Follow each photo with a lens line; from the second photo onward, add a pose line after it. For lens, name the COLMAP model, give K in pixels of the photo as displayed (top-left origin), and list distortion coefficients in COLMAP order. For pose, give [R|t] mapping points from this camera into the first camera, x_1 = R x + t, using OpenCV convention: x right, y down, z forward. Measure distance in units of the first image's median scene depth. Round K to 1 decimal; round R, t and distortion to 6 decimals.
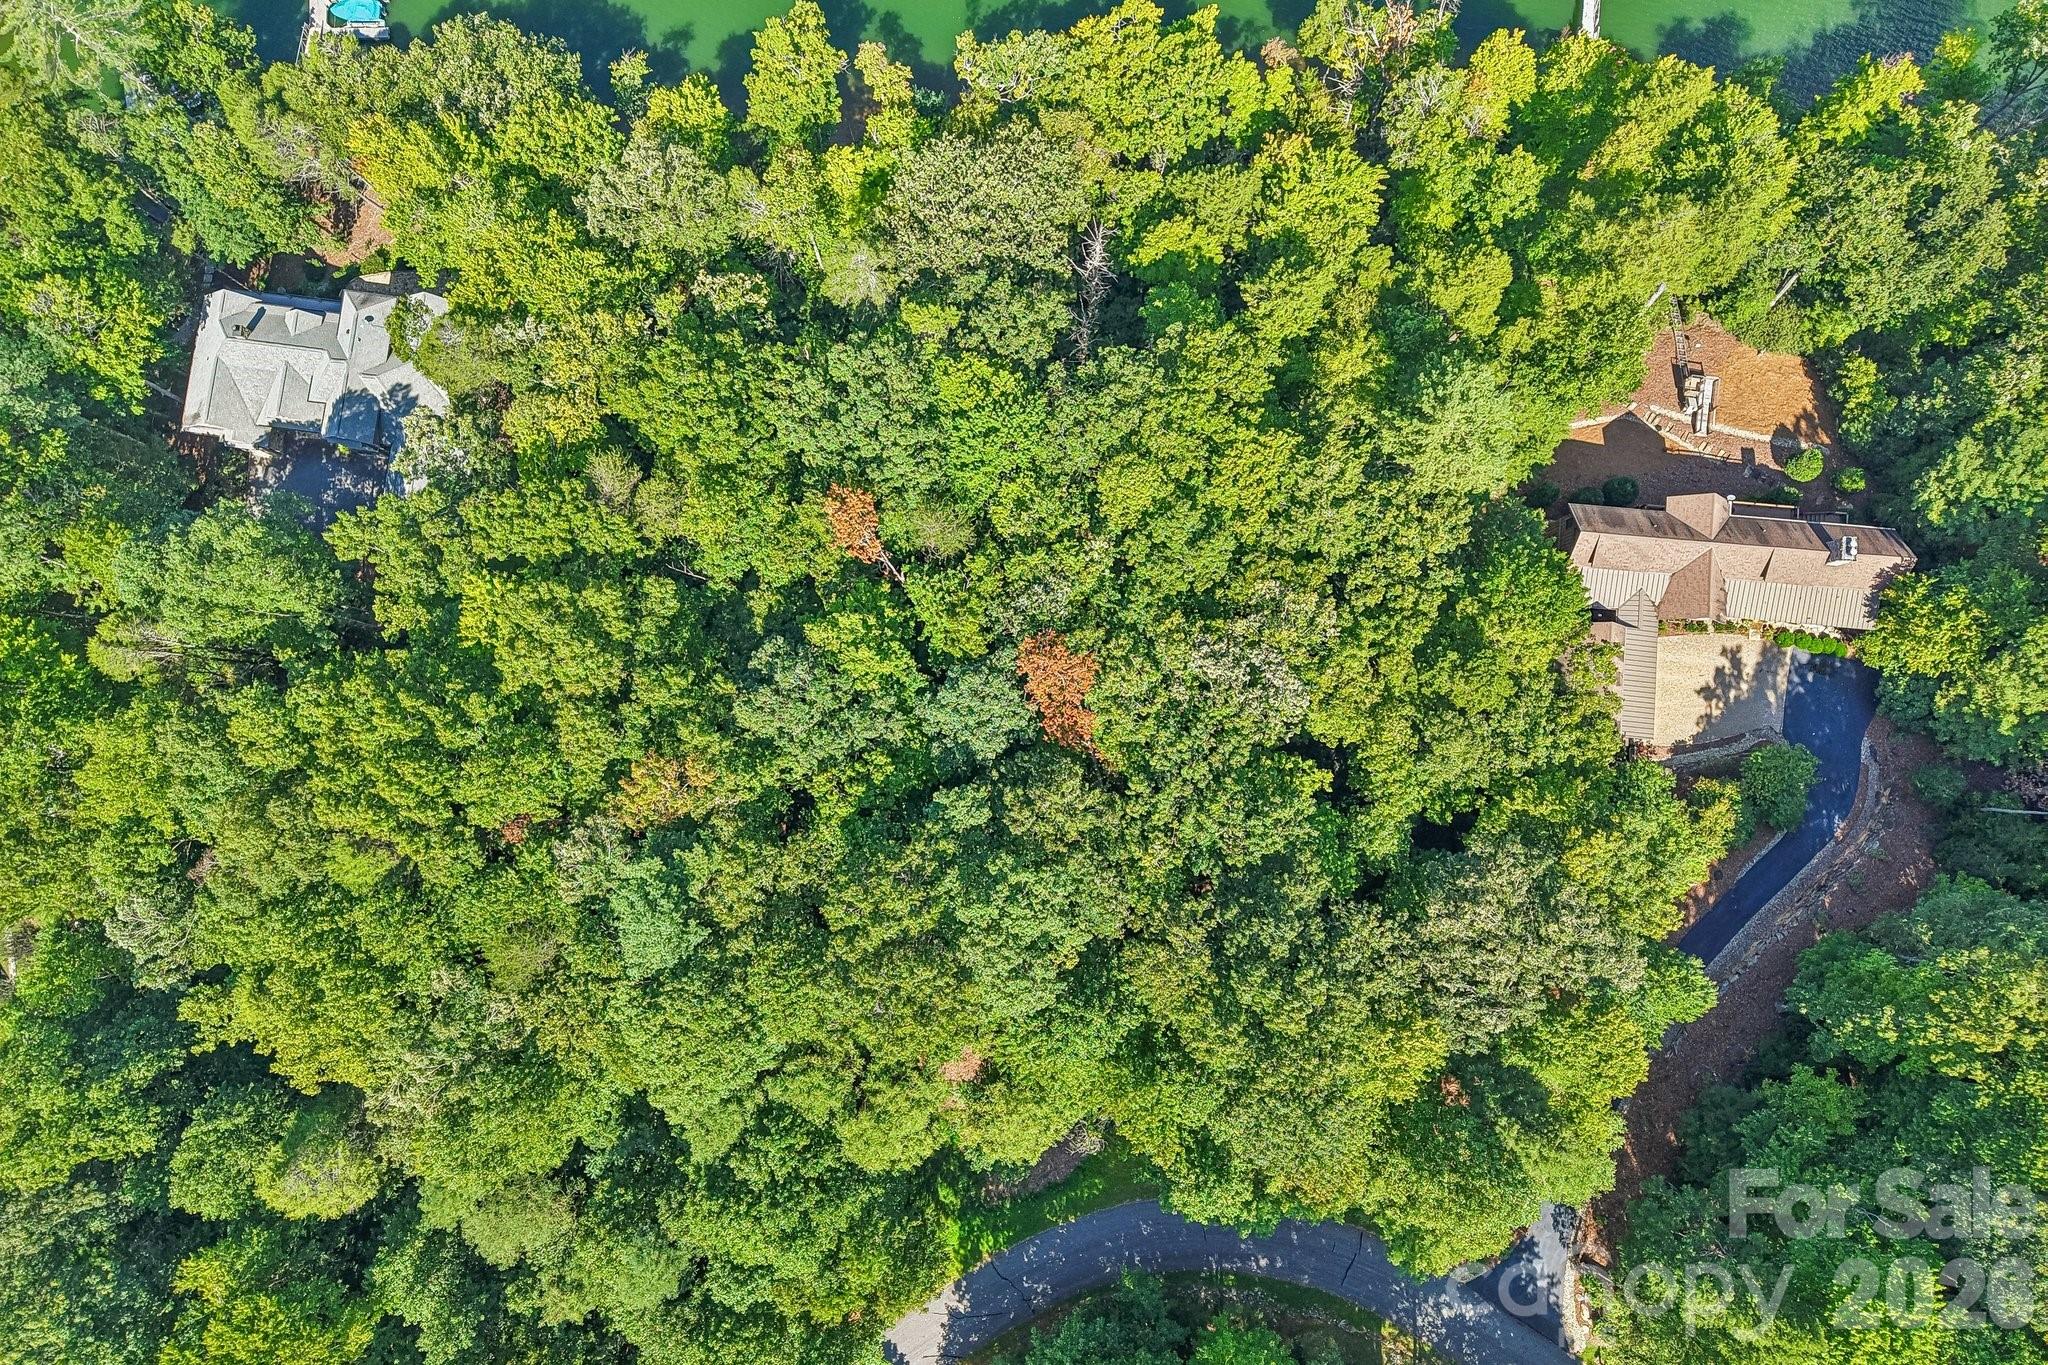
lens RADIAL K [[1358.6, 0, 1024.0], [0, 1358.6, 682.5], [0, 0, 1]] dist [0.002265, -0.008151]
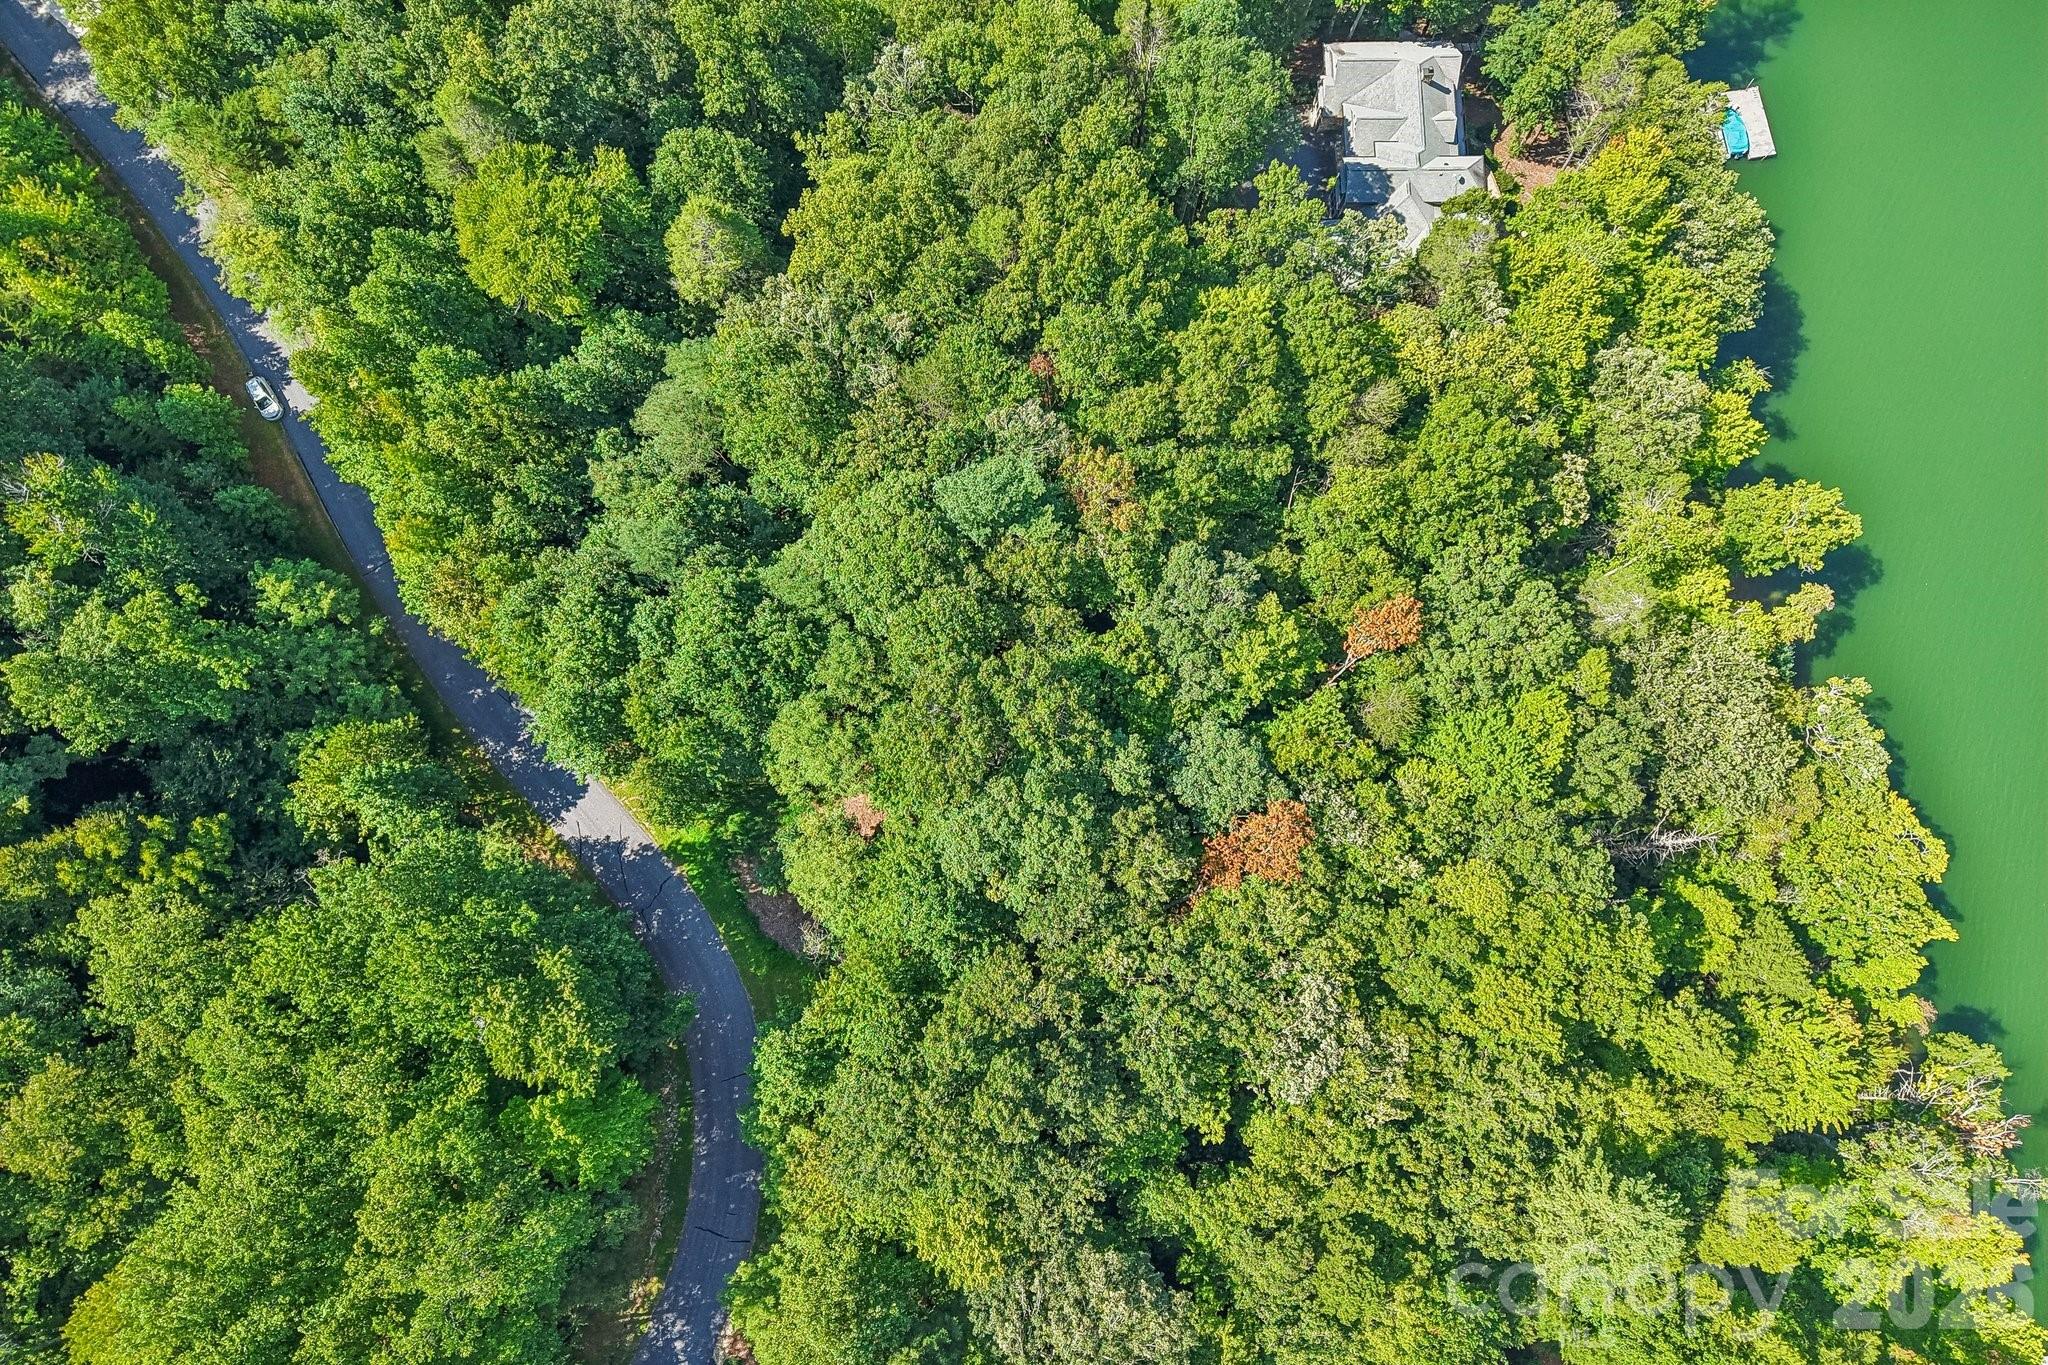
lens RADIAL K [[1358.6, 0, 1024.0], [0, 1358.6, 682.5], [0, 0, 1]] dist [0.002265, -0.008151]
pose [[0.137903, 0.975288, -0.172615, 0.052596], [-0.988071, 0.147528, 0.044169, 0.107648], [0.068543, 0.164465, 0.983998, -0.016639]]
